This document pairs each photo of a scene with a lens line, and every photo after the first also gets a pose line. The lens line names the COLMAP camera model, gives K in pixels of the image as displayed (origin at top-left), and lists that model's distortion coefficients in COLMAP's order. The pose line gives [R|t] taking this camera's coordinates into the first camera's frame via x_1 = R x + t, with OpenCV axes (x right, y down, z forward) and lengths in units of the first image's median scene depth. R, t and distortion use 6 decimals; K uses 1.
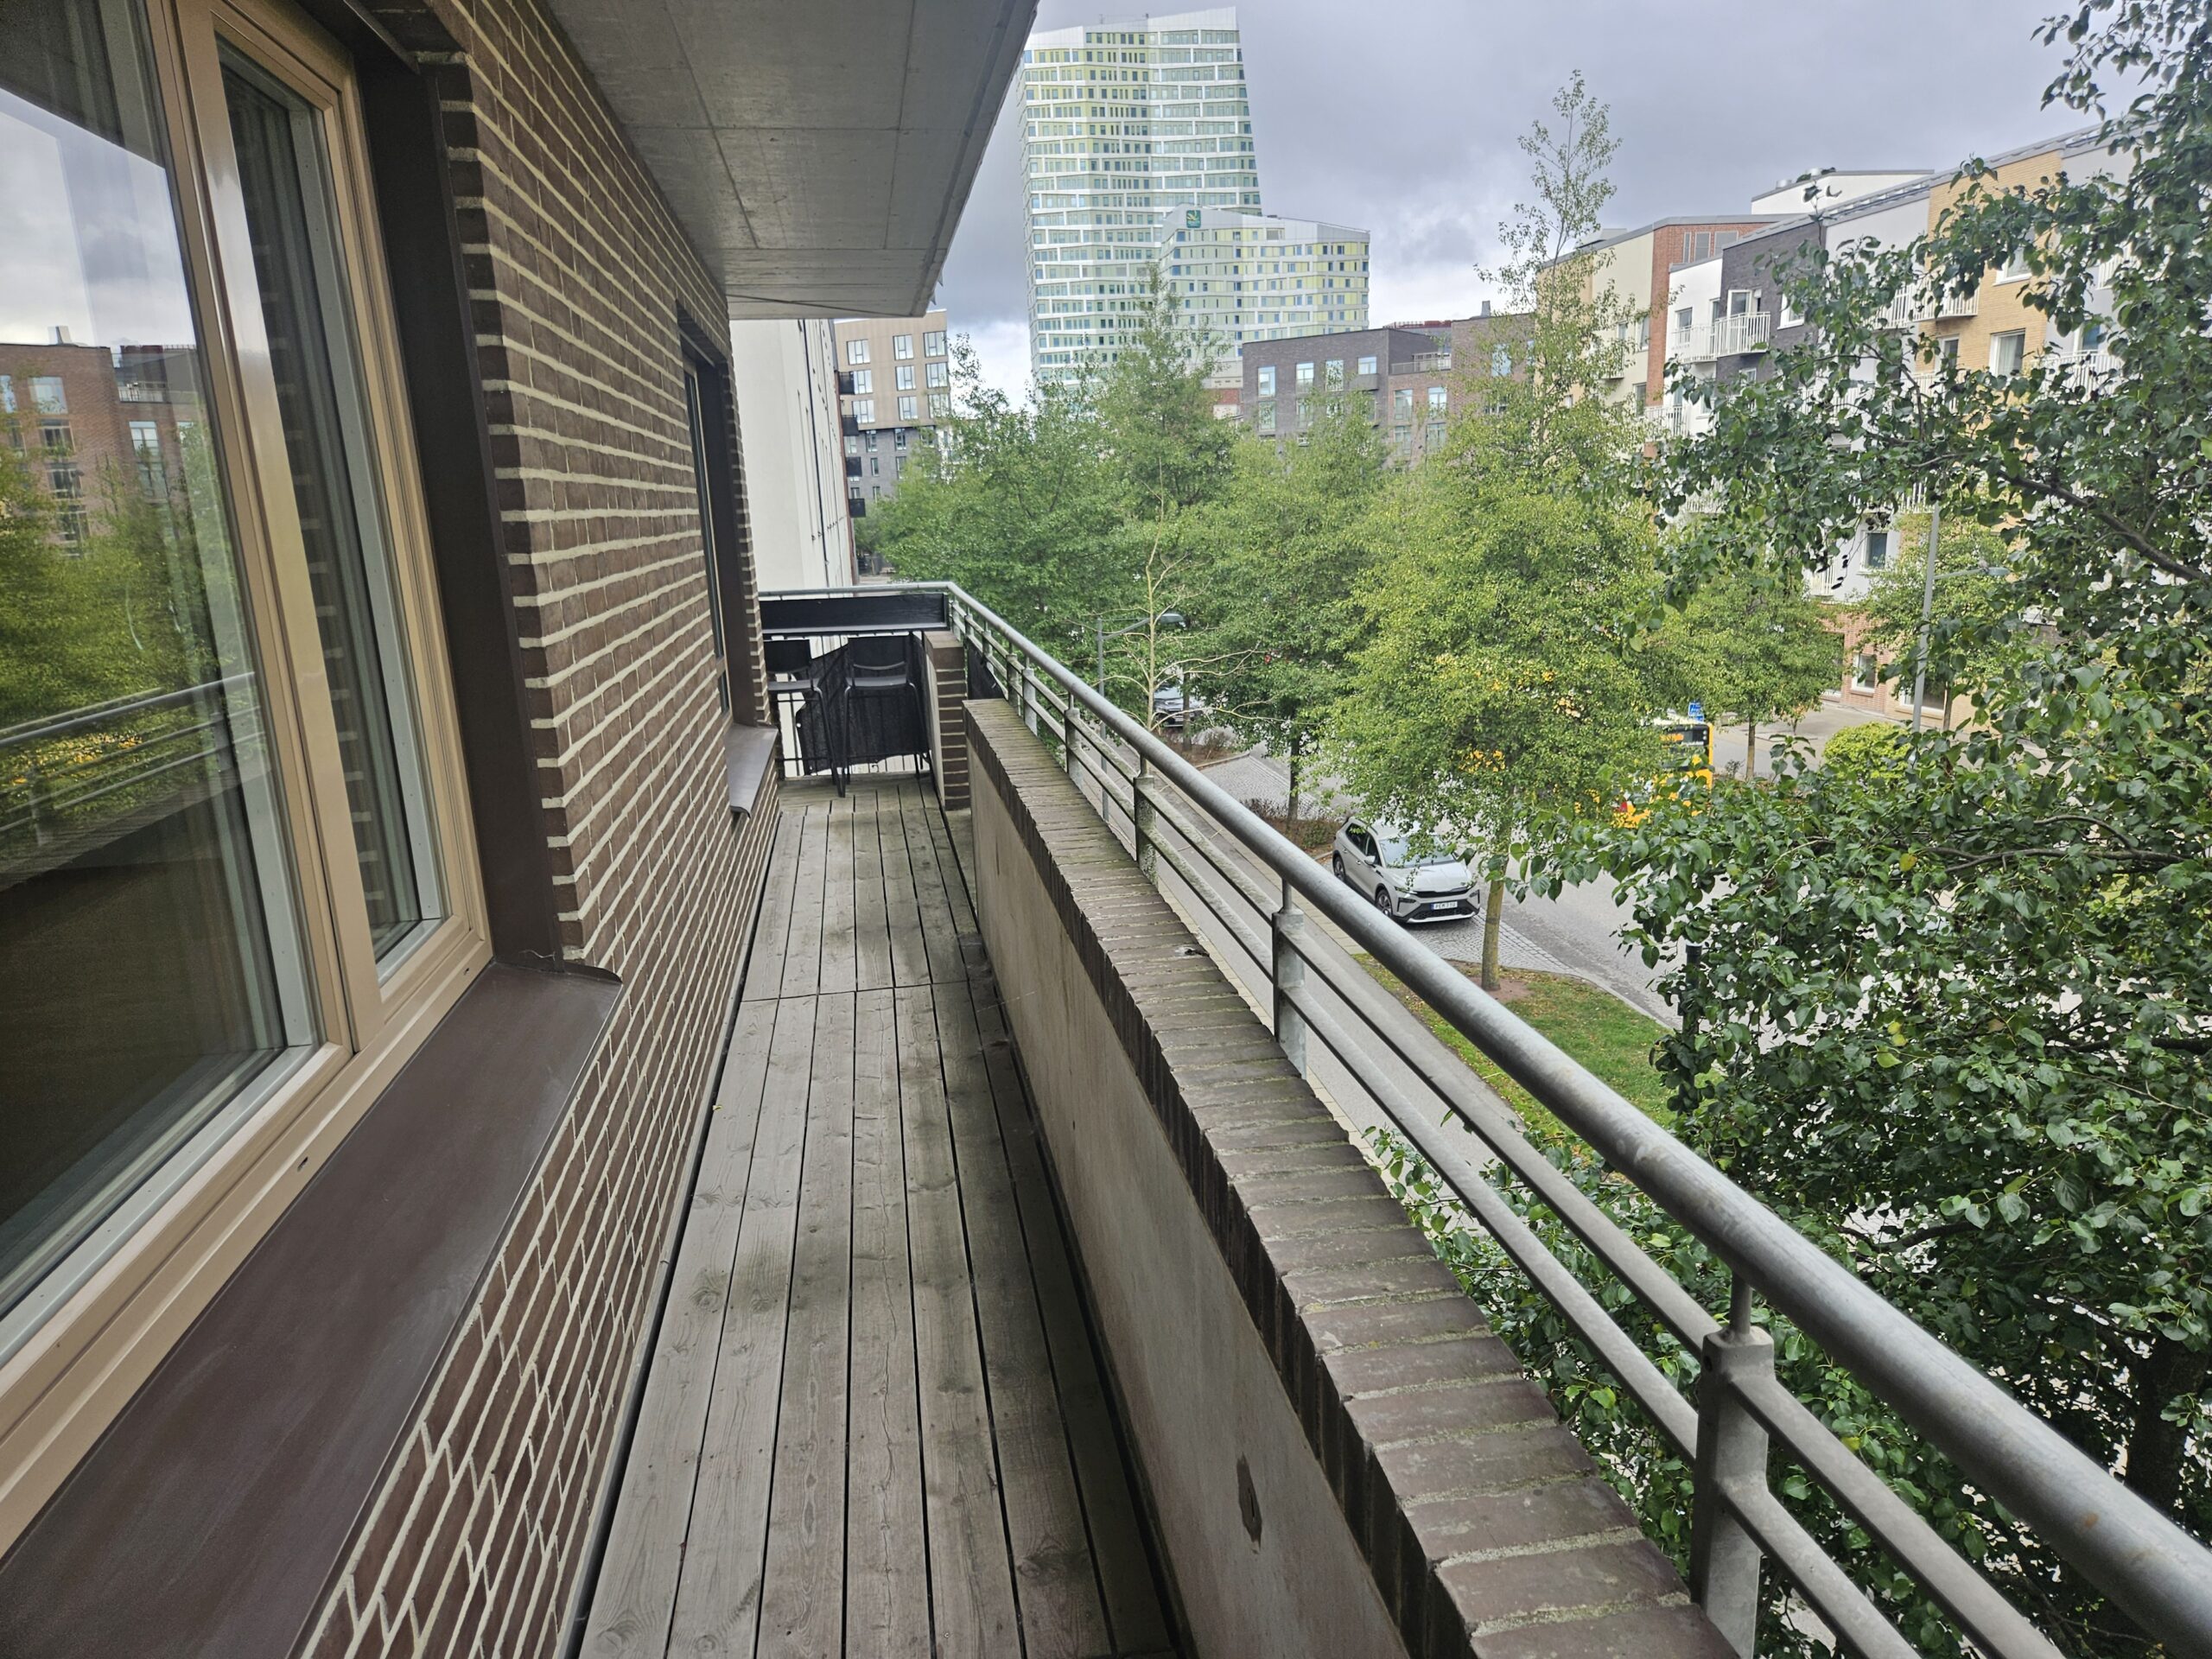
lens RADIAL K [[1462.2, 0, 1112.1], [0, 1462.2, 830.1], [0, 0, 1]] dist [0.041912, -0.010736]
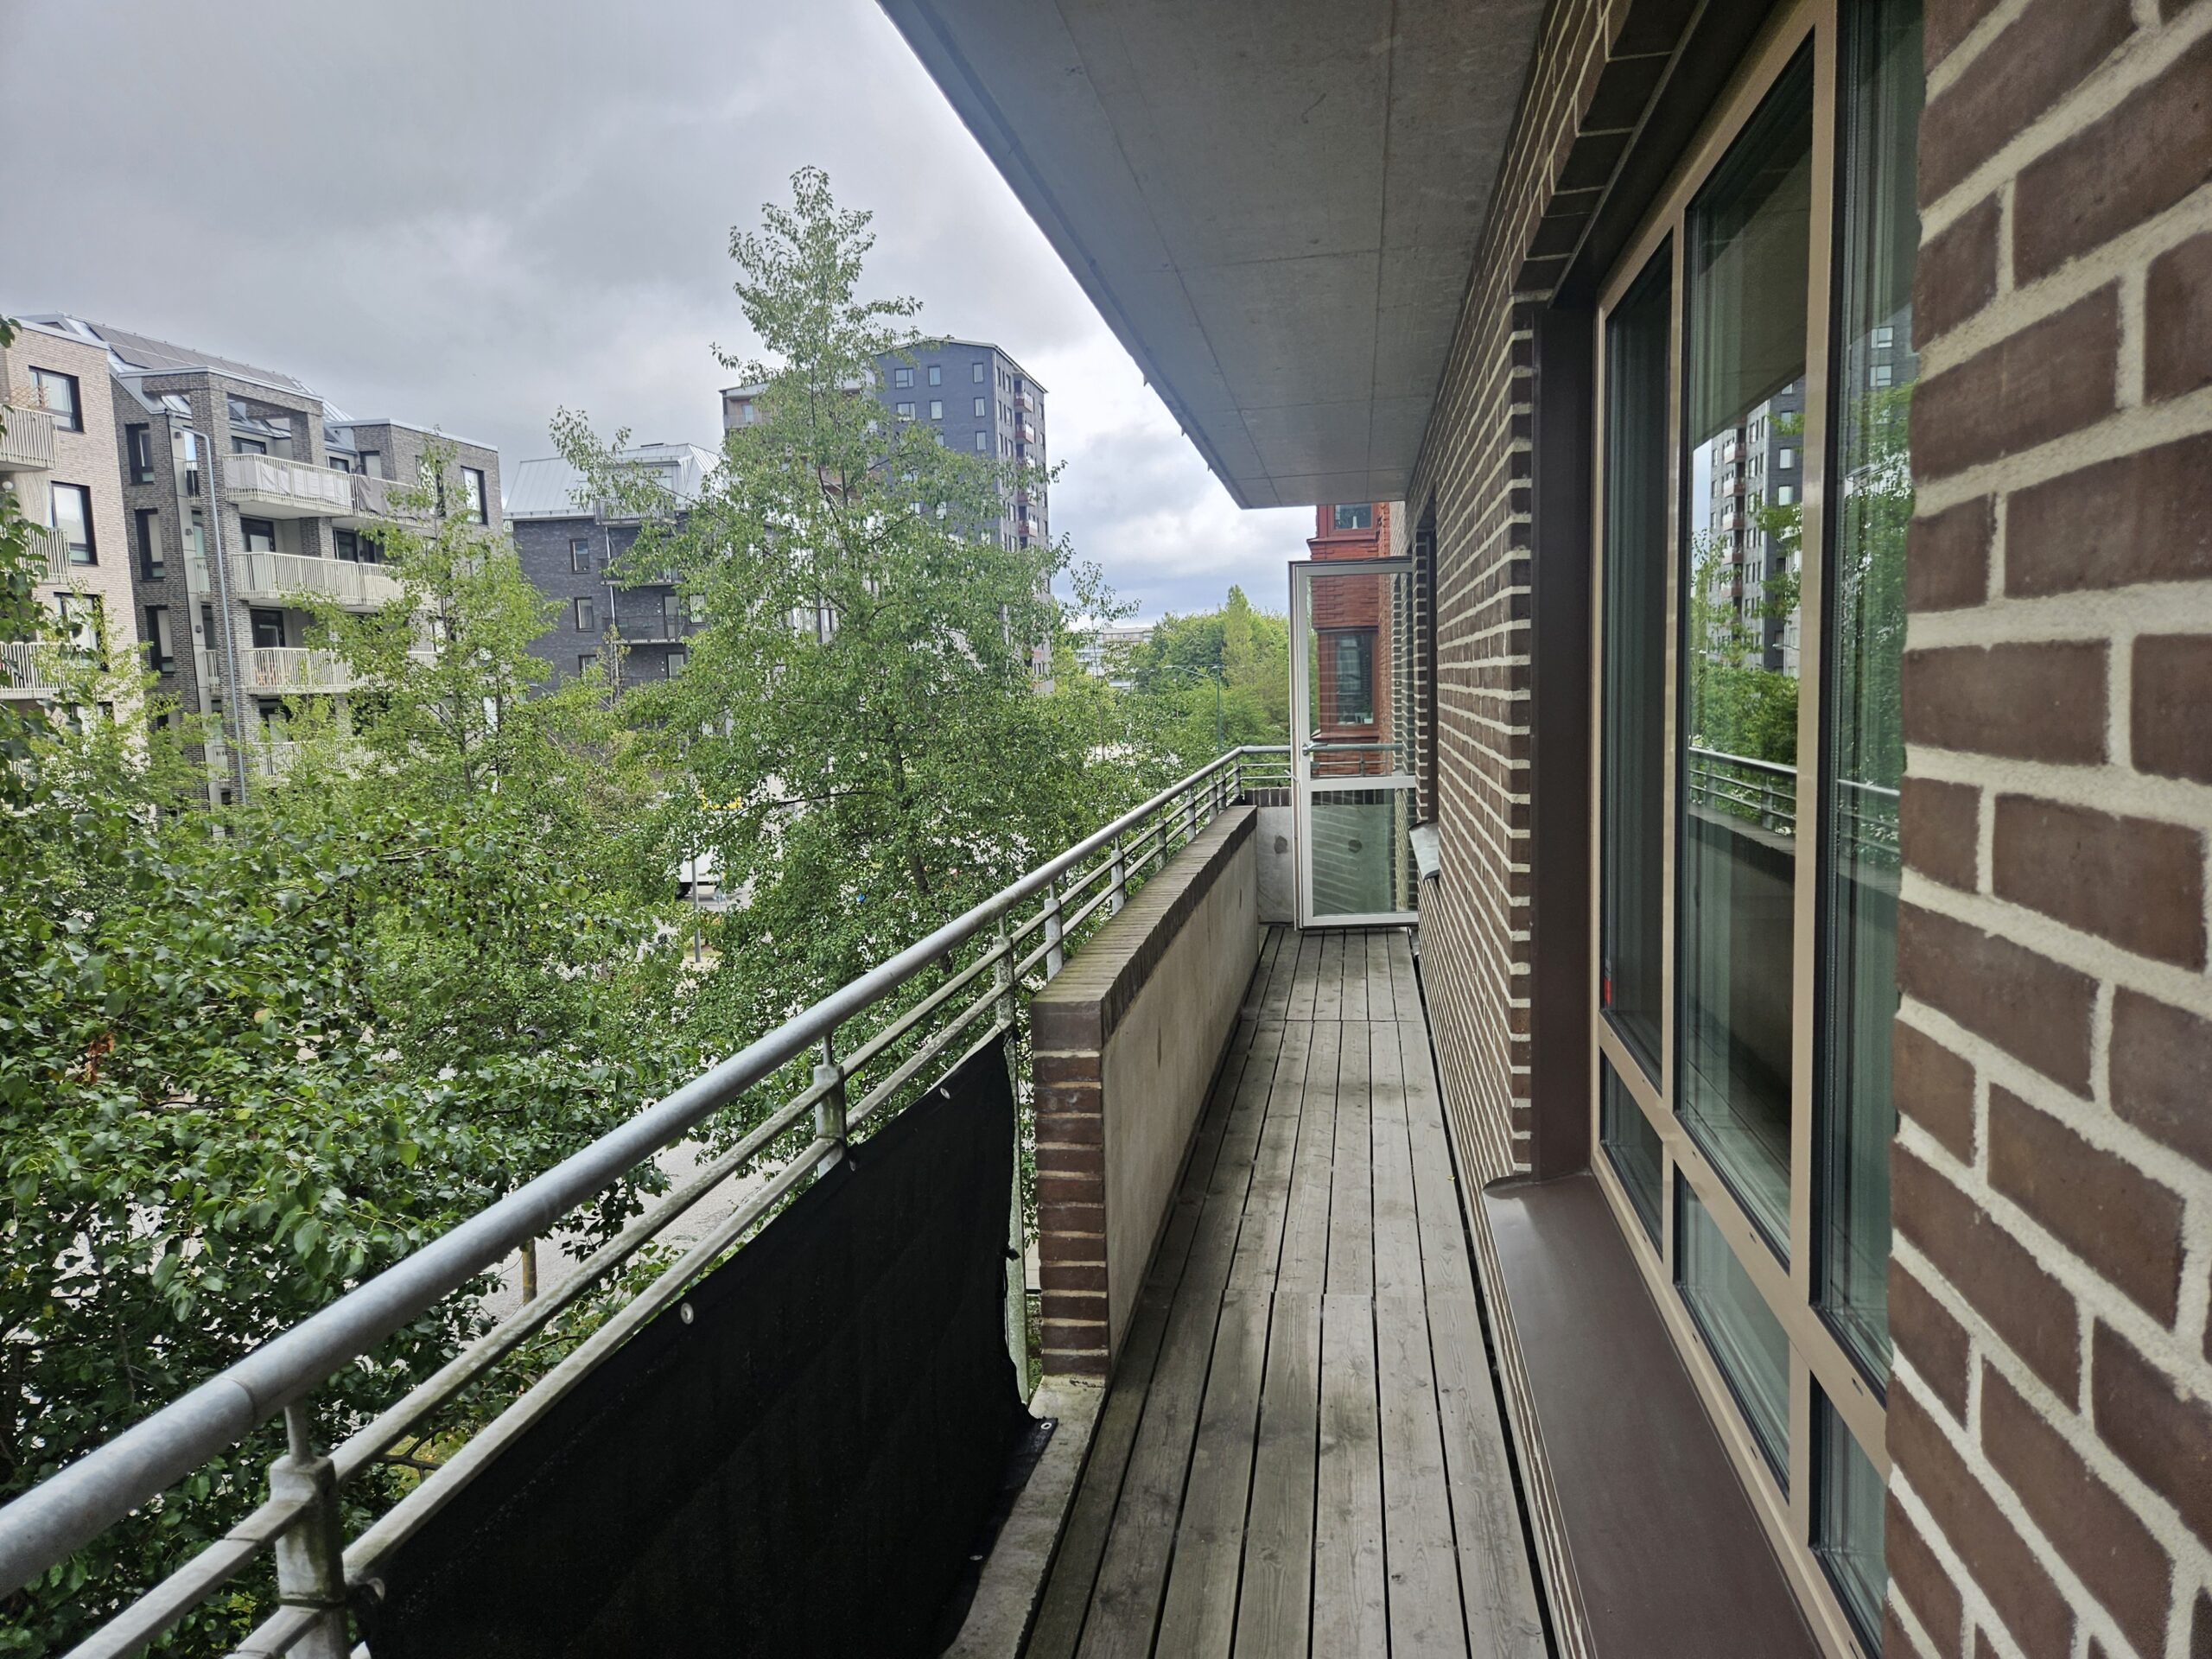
lens RADIAL K [[1462.2, 0, 1111.1], [0, 1462.2, 827.1], [0, 0, 1]] dist [0.041912, -0.010736]
pose [[-0.942732, 0.020971, 0.332891, -0.375249], [0.127076, 0.945336, 0.300320, -0.412114], [-0.308396, 0.325423, -0.893863, 1.864760]]
